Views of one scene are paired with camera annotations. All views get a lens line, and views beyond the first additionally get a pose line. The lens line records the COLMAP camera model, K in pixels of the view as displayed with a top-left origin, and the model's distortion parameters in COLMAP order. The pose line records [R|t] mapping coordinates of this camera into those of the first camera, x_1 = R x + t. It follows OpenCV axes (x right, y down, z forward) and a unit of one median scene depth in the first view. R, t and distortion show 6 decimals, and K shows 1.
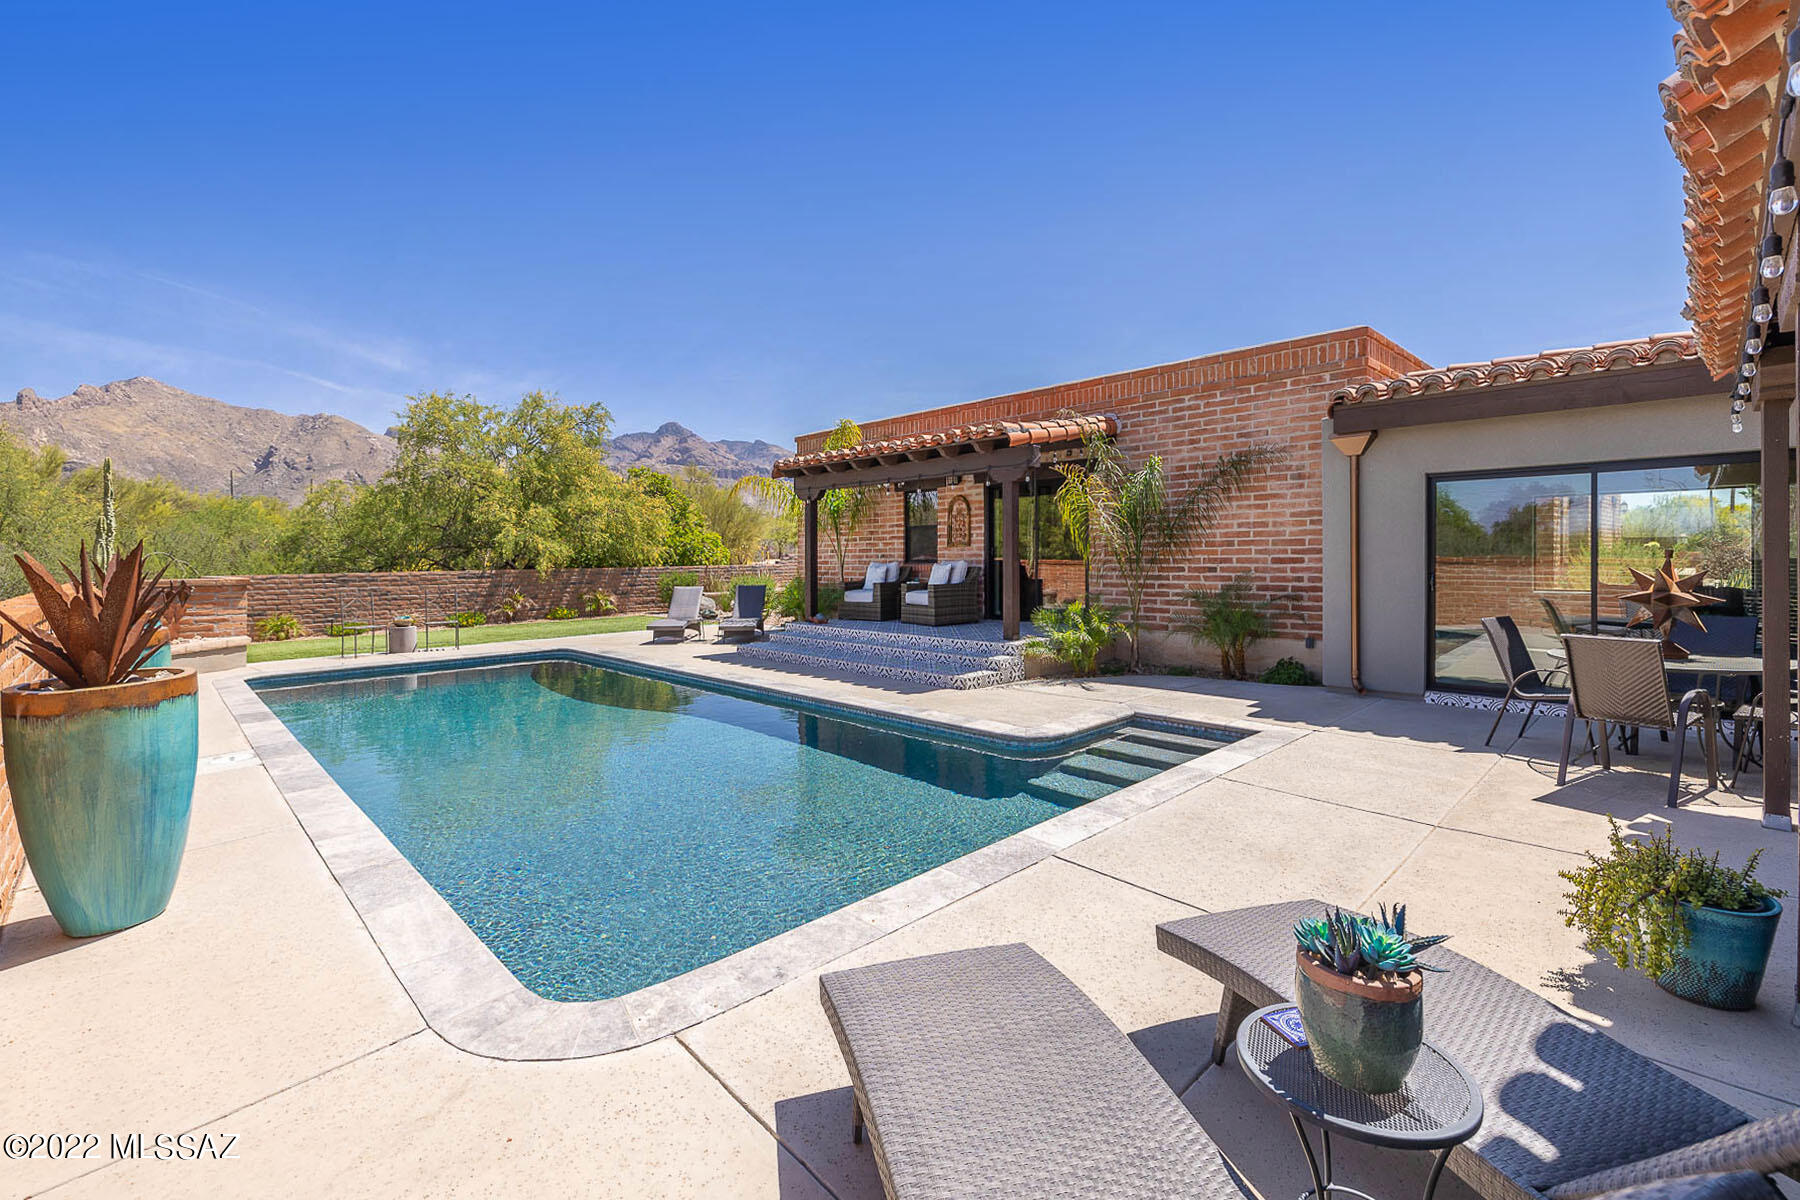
lens RADIAL K [[796.7, 0, 854.6], [0, 796.7, 558.6], [0, 0, 1]] dist [0.004173, 0.000766]
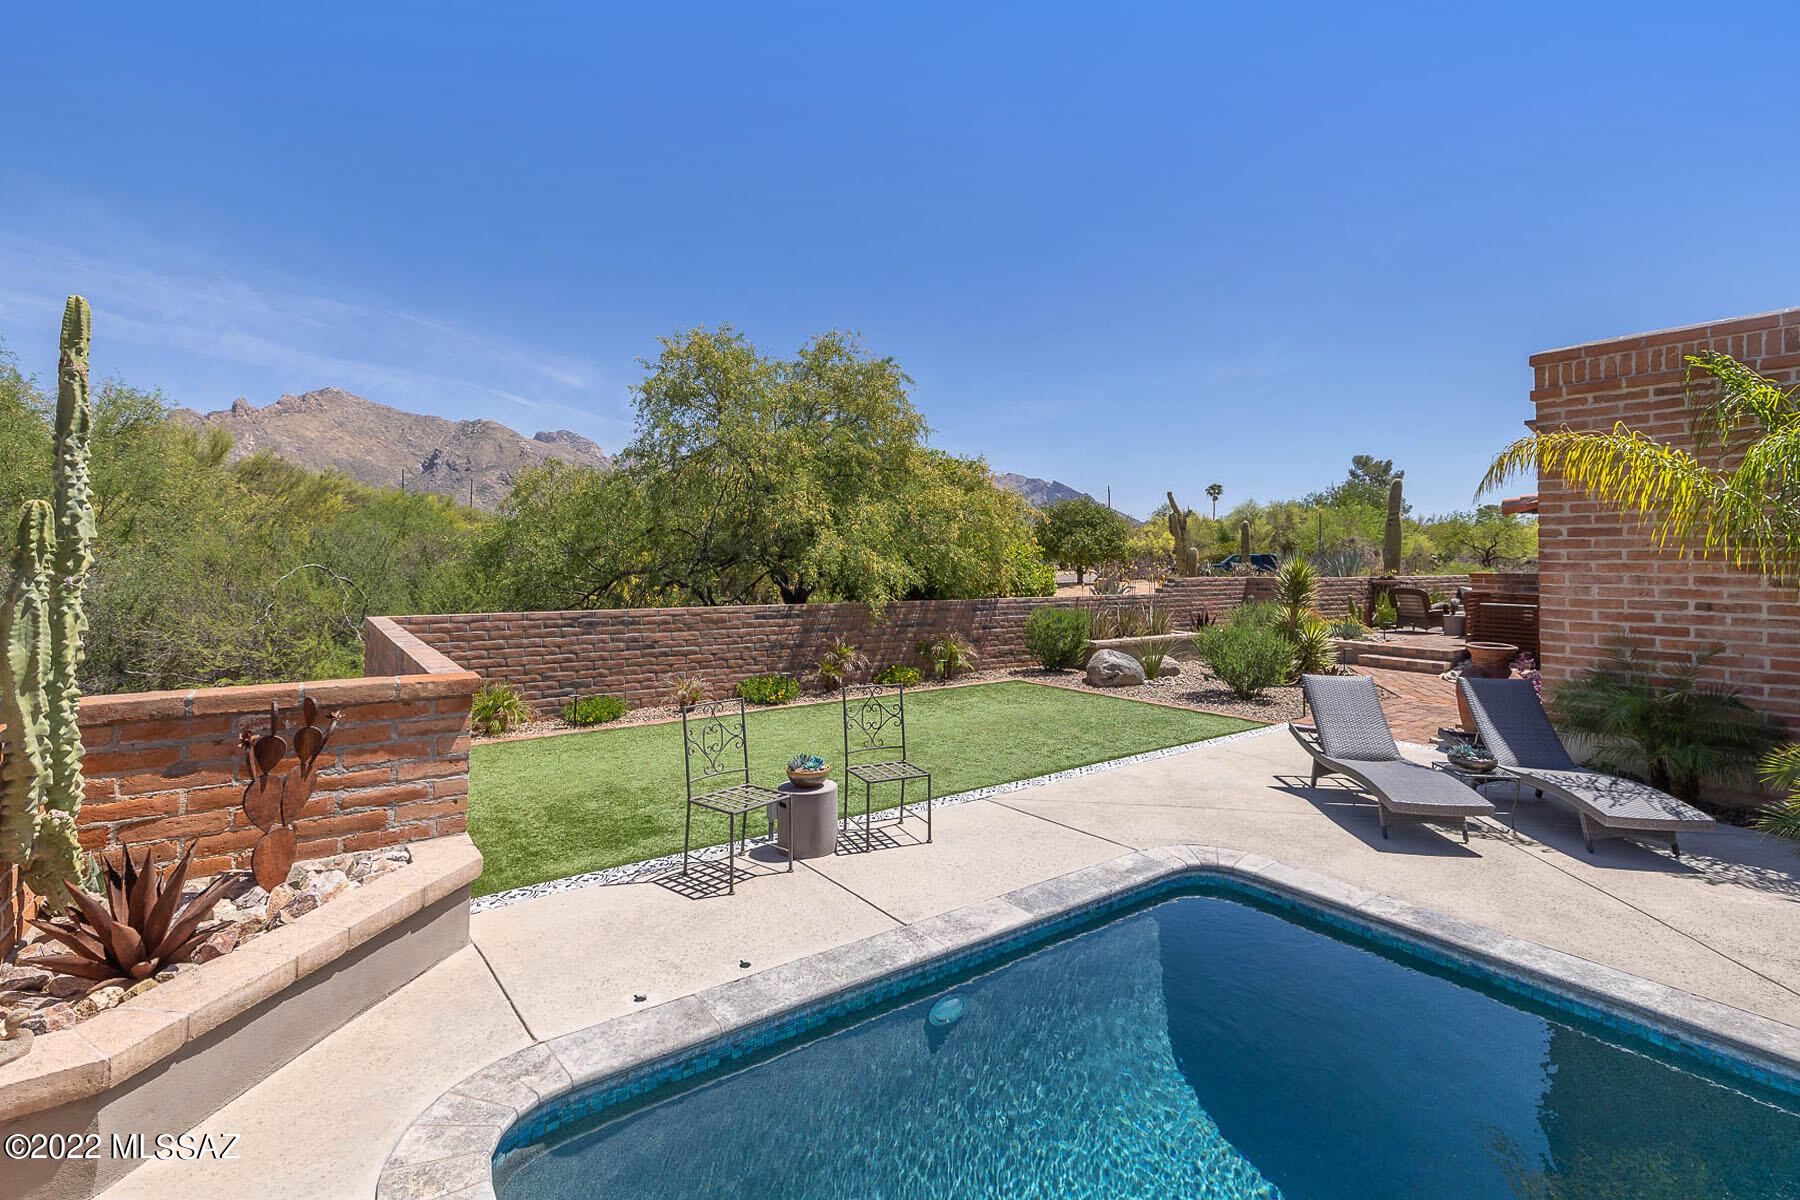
lens RADIAL K [[796.7, 0, 870.1], [0, 796.7, 531.5], [0, 0, 1]] dist [0.004173, 0.000766]
pose [[0.991527, 0.014470, -0.129091, -0.309421], [-0.019356, 0.999140, -0.036677, -0.018880], [0.128450, 0.038865, 0.990954, 0.380805]]
